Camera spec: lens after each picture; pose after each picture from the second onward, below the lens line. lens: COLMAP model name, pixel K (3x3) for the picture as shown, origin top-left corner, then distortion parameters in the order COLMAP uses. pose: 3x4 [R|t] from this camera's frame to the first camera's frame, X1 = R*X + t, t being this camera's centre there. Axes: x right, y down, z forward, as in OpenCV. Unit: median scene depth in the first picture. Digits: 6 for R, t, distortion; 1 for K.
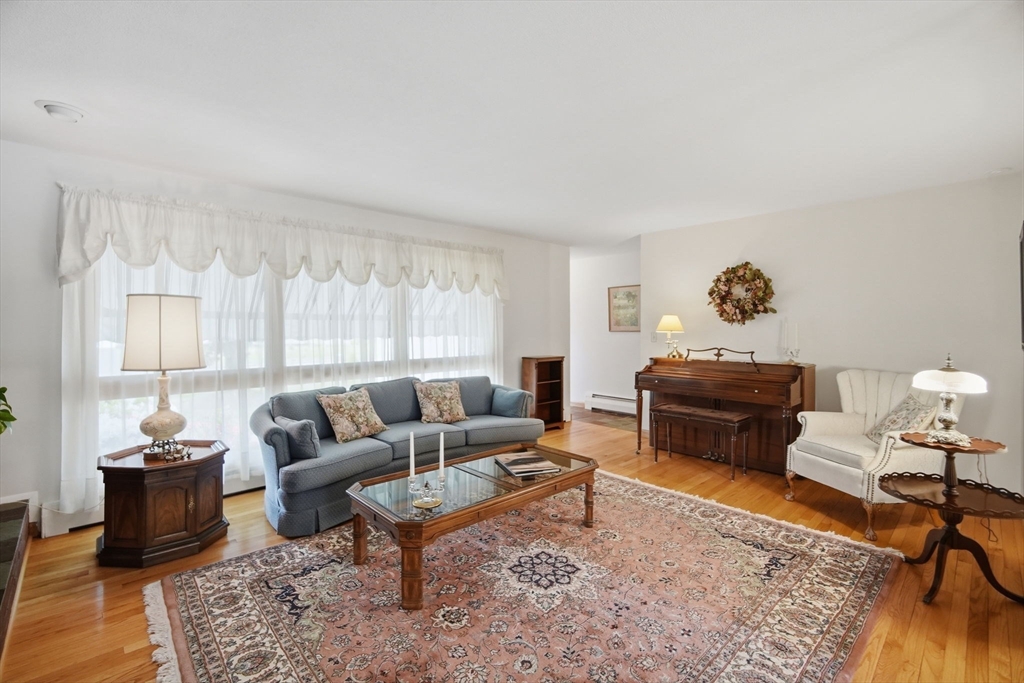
lens RADIAL K [[463.2, 0, 506.3], [0, 463.2, 334.2], [0, 0, 1]] dist [-0.004091, 0.000063]
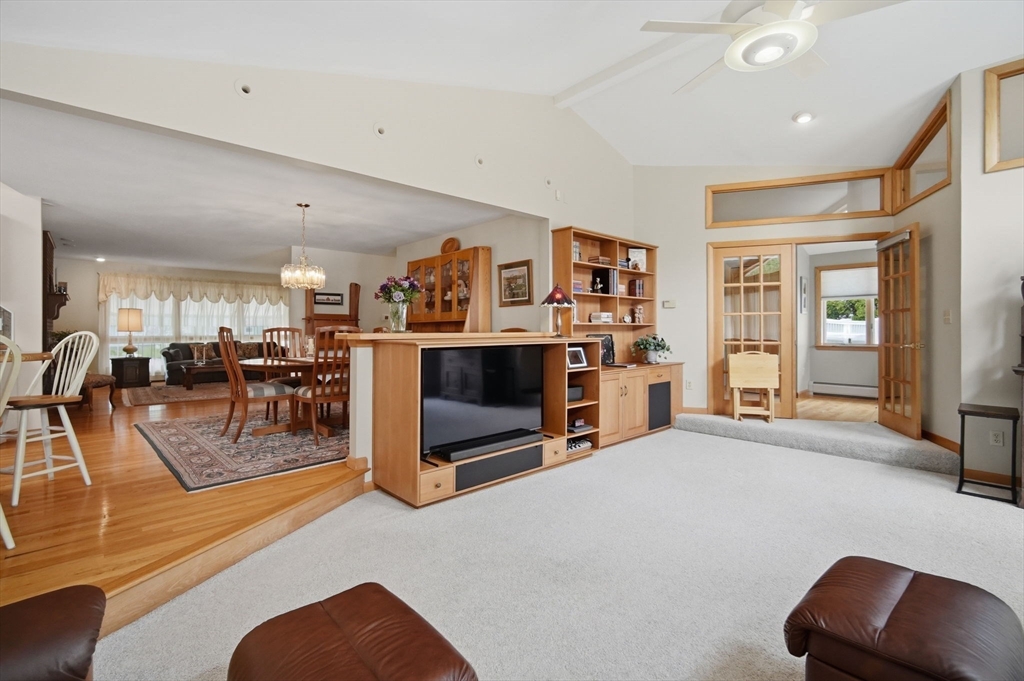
lens RADIAL K [[463.2, 0, 506.3], [0, 463.2, 333.2], [0, 0, 1]] dist [-0.004091, 0.000063]
pose [[0.999975, -0.002520, -0.006601, 1.495201], [0.002504, 0.999994, -0.002458, 0.077722], [0.006607, 0.002442, 0.999975, -1.737038]]
